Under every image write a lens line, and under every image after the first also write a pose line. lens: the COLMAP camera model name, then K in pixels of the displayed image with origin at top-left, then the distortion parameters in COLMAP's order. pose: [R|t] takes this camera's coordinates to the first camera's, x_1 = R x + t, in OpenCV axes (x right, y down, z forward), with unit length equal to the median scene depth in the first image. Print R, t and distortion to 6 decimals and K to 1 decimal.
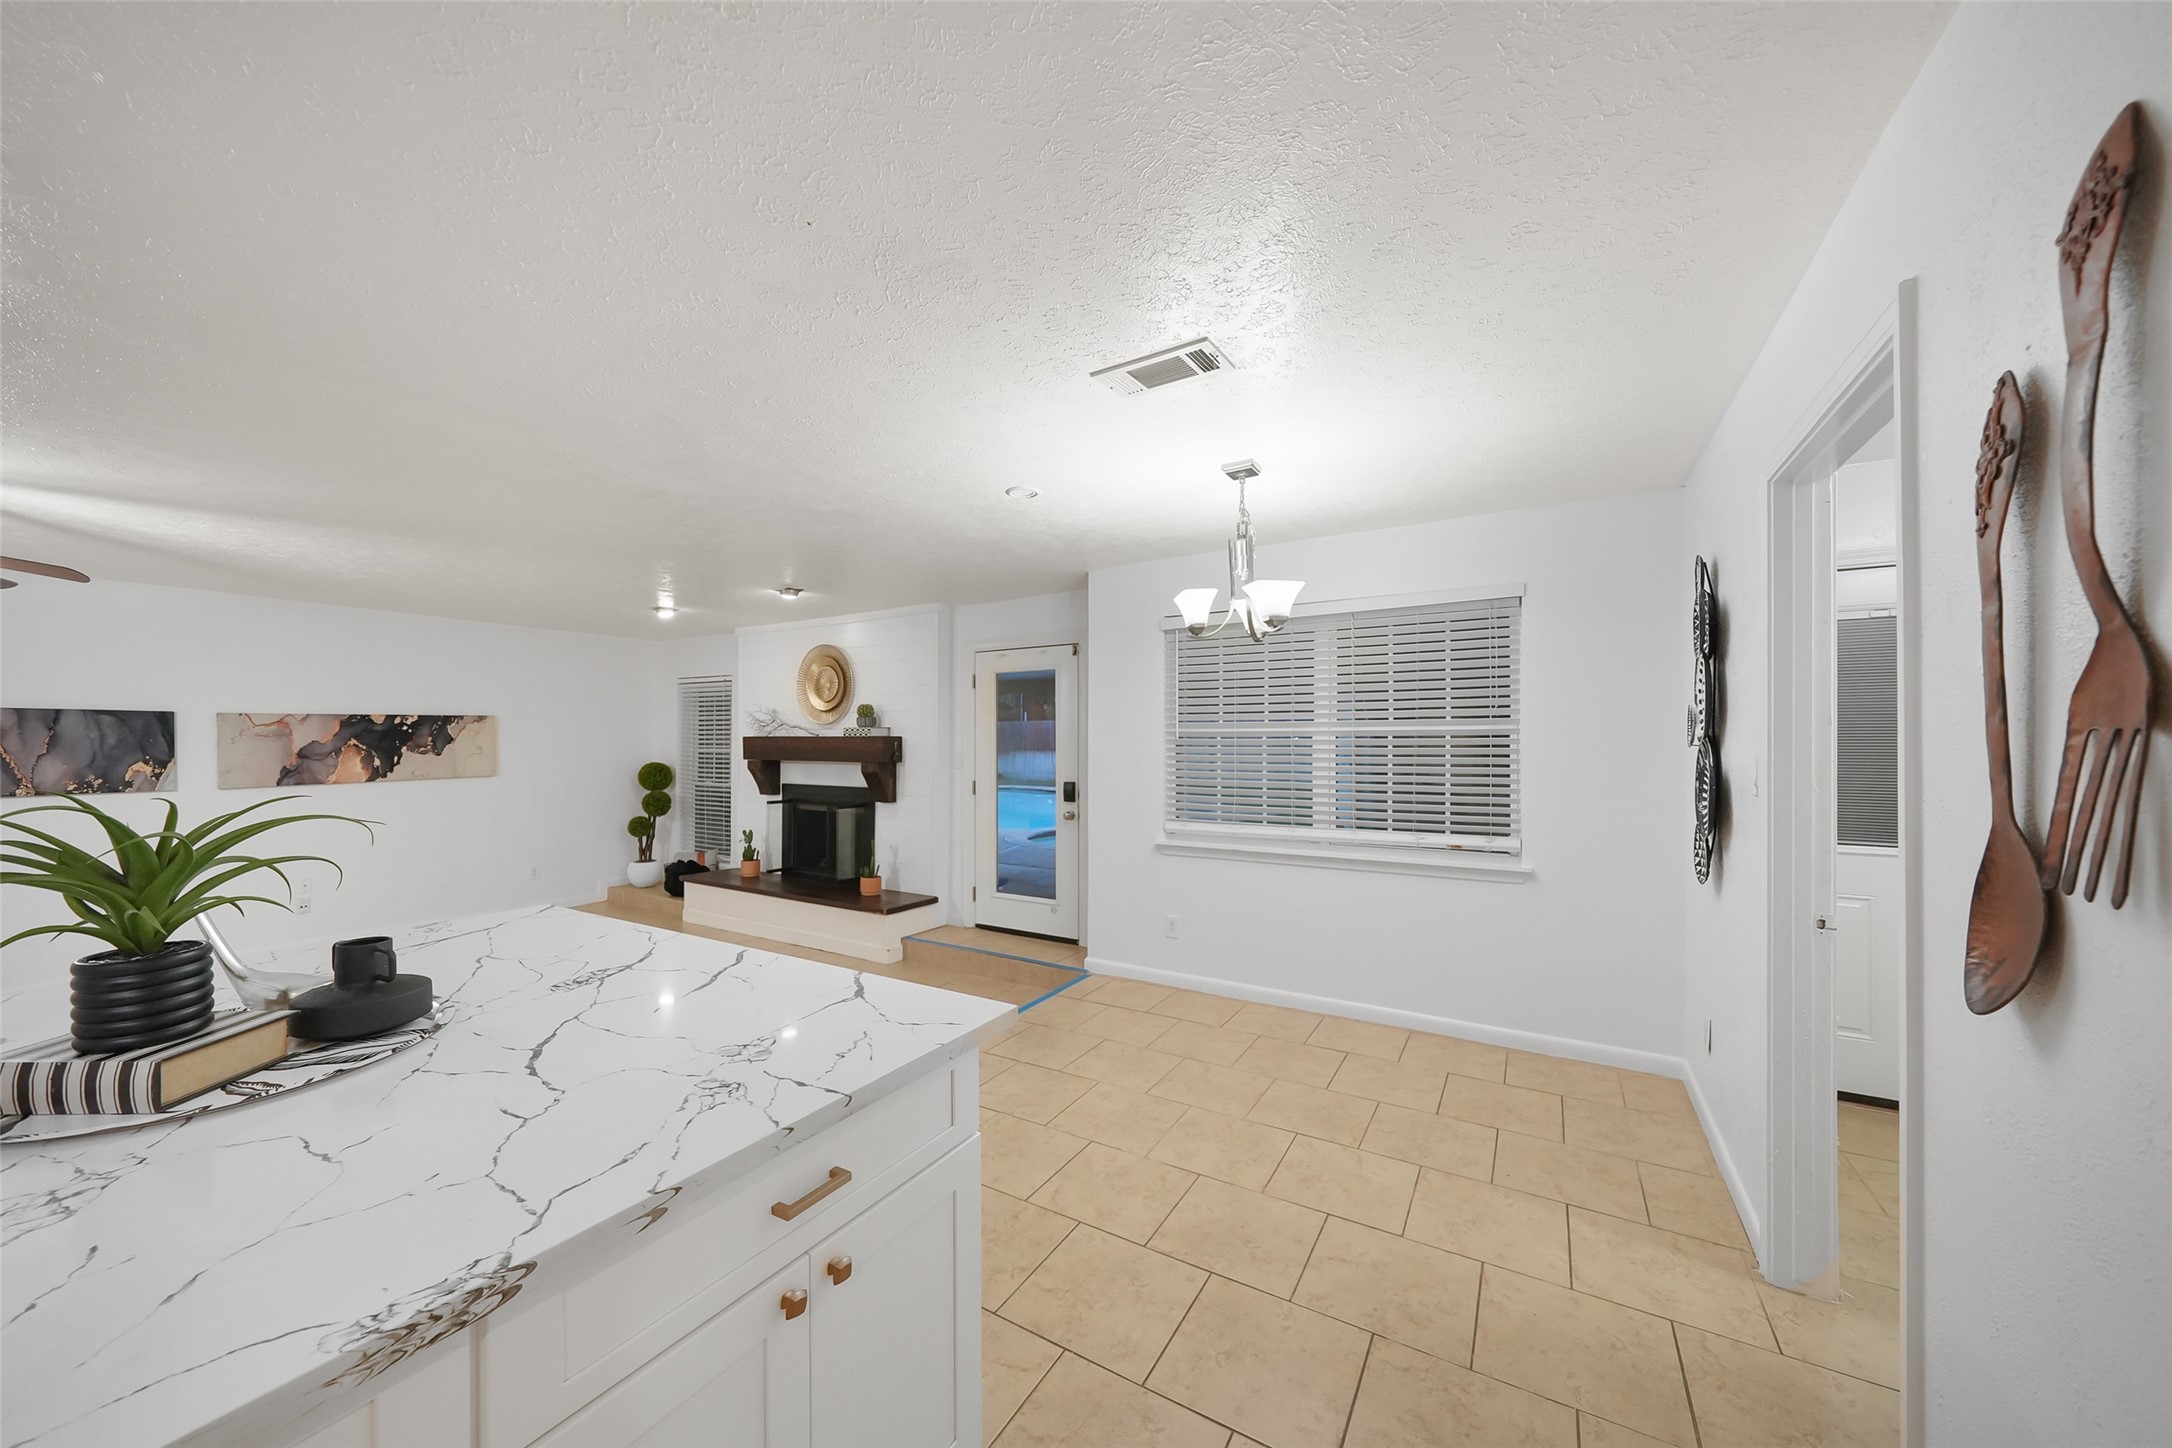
lens RADIAL K [[723.3, 0, 1087.6], [0, 723.3, 737.2], [0, 0, 1]] dist [-0.015116, 0.000135]
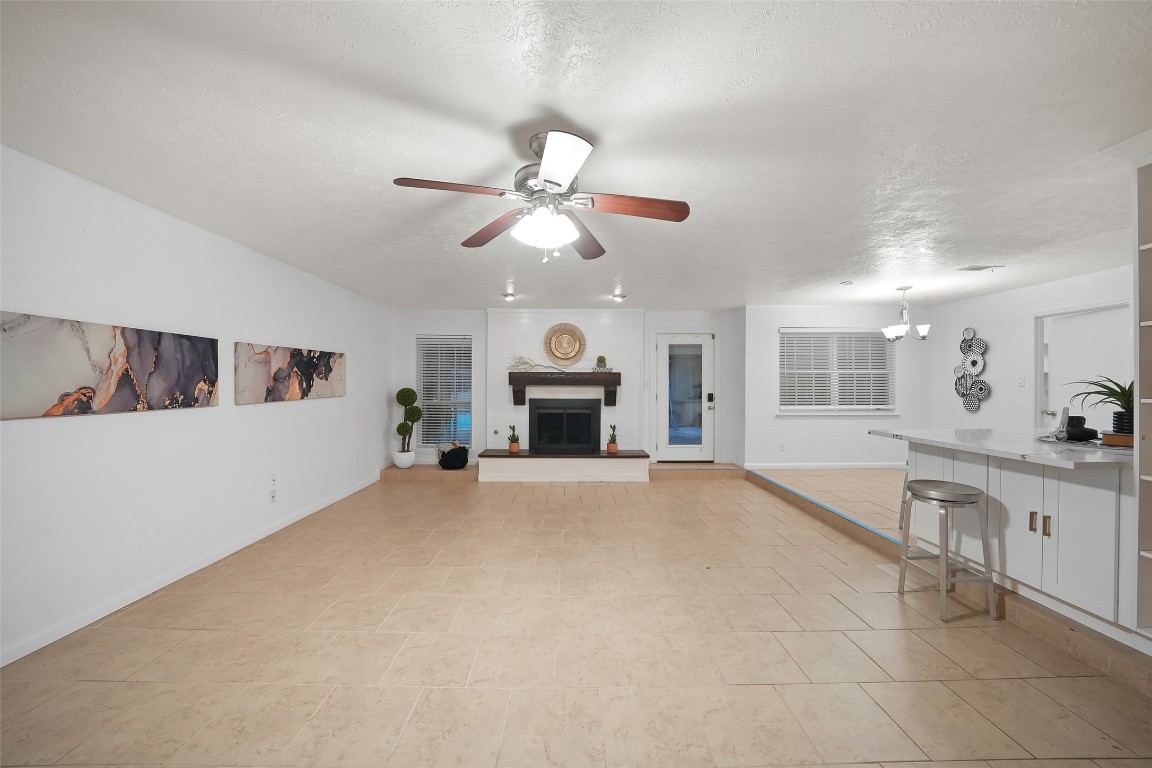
lens RADIAL K [[402.0, 0, 576.0], [0, 402.0, 384.0], [0, 0, 1]] dist [-0.018624, 0.000105]
pose [[0.860101, 0.003730, 0.510110, -0.961089], [-0.006277, 0.999975, 0.003273, 0.028340], [-0.510085, -0.006017, 0.860103, 0.102537]]
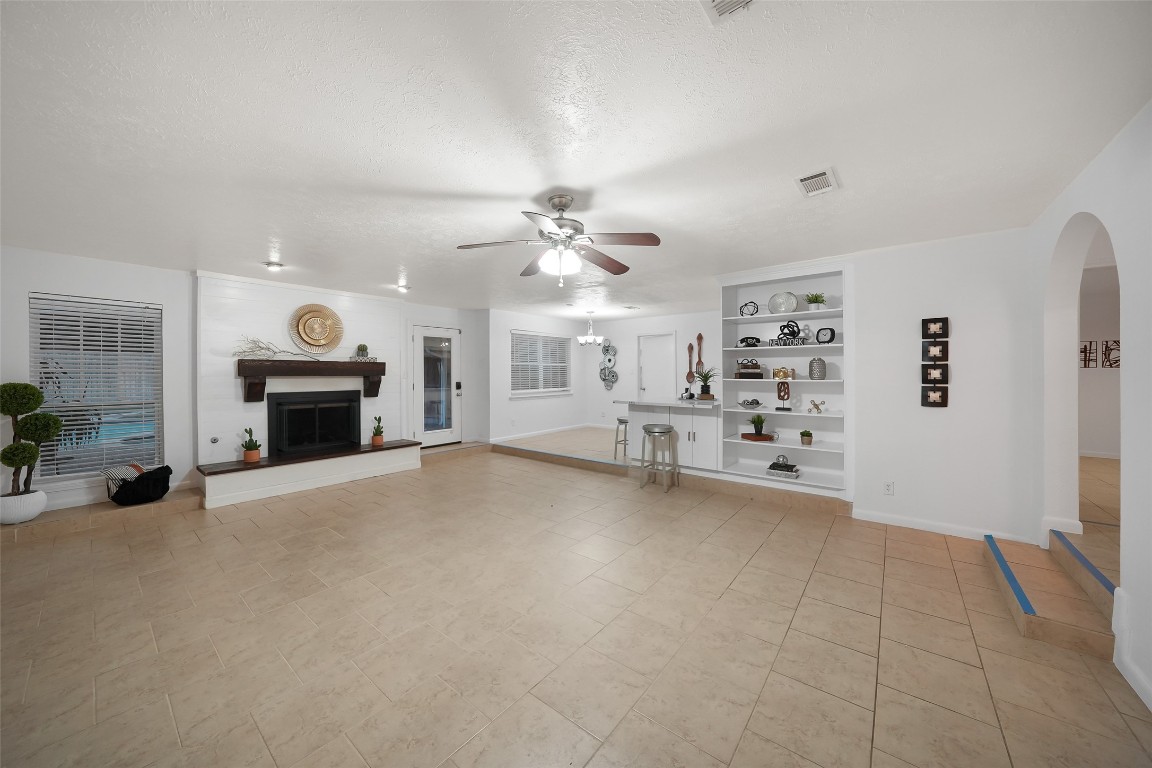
lens RADIAL K [[402.0, 0, 576.0], [0, 402.0, 384.0], [0, 0, 1]] dist [-0.018624, 0.000105]
pose [[0.150123, -0.024277, 0.988369, -1.277146], [-0.002267, 0.999687, 0.024900, 0.029799], [-0.988665, -0.005978, 0.150021, 0.327042]]
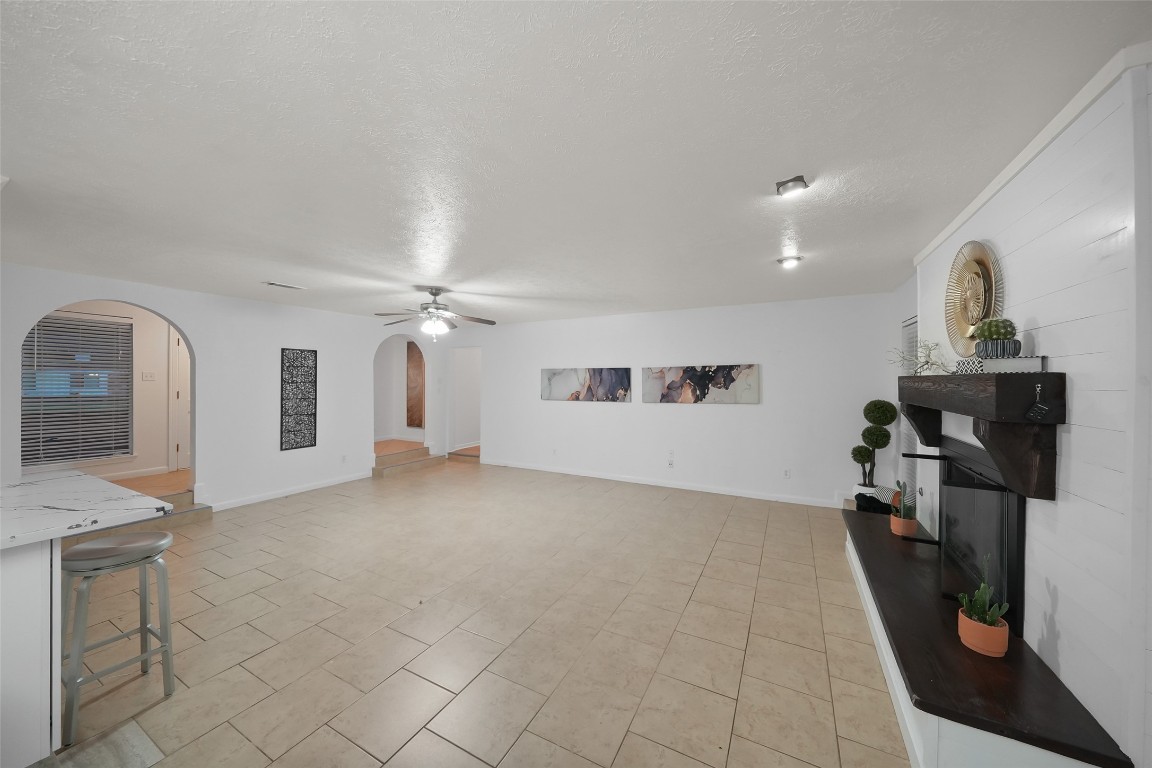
lens RADIAL K [[403.4, 0, 575.3], [0, 403.4, 381.6], [0, 0, 1]] dist [-0.002126, -0.000053]
pose [[0.033948, 0.003459, -0.999418, 0.009764], [0.002760, 0.999990, 0.003555, 0.003130], [0.999420, -0.002879, 0.033938, 0.670105]]
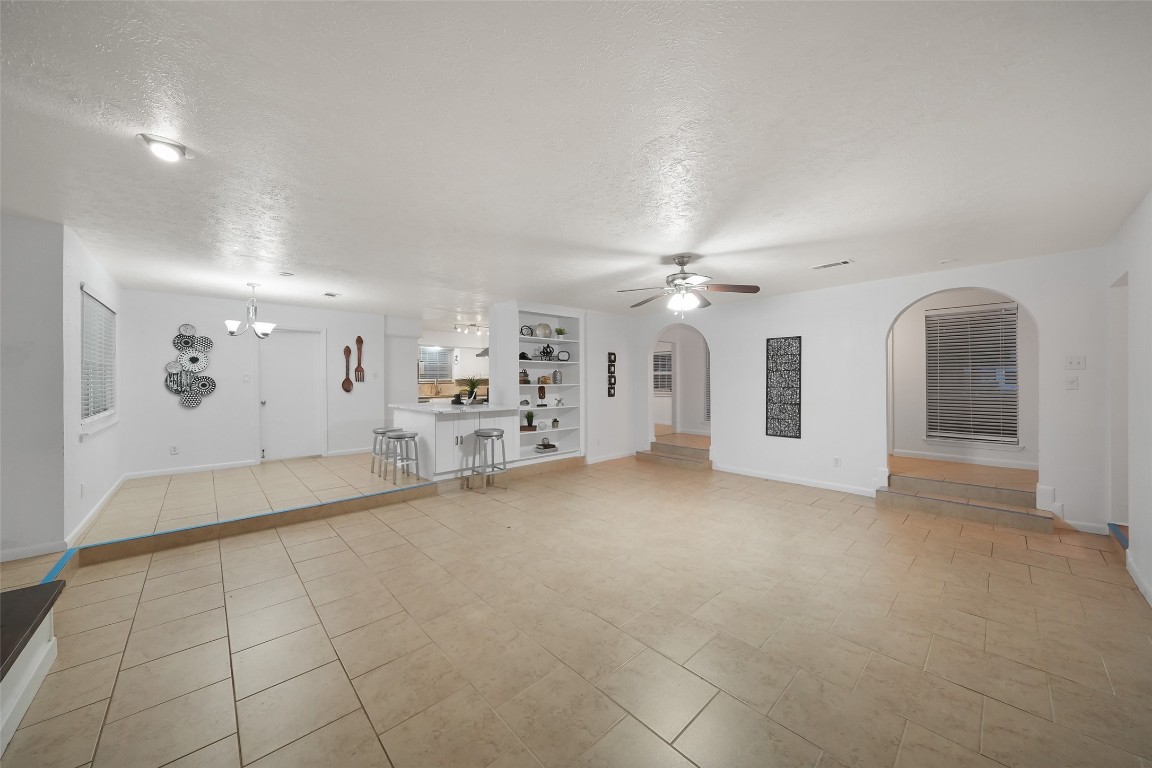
lens RADIAL K [[403.4, 0, 575.3], [0, 403.4, 381.6], [0, 0, 1]] dist [-0.002126, -0.000053]
pose [[-0.957157, 0.004065, 0.289542, -0.829726], [0.003931, 0.999992, -0.001043, 0.033327], [-0.289544, 0.000139, -0.957165, 1.131136]]
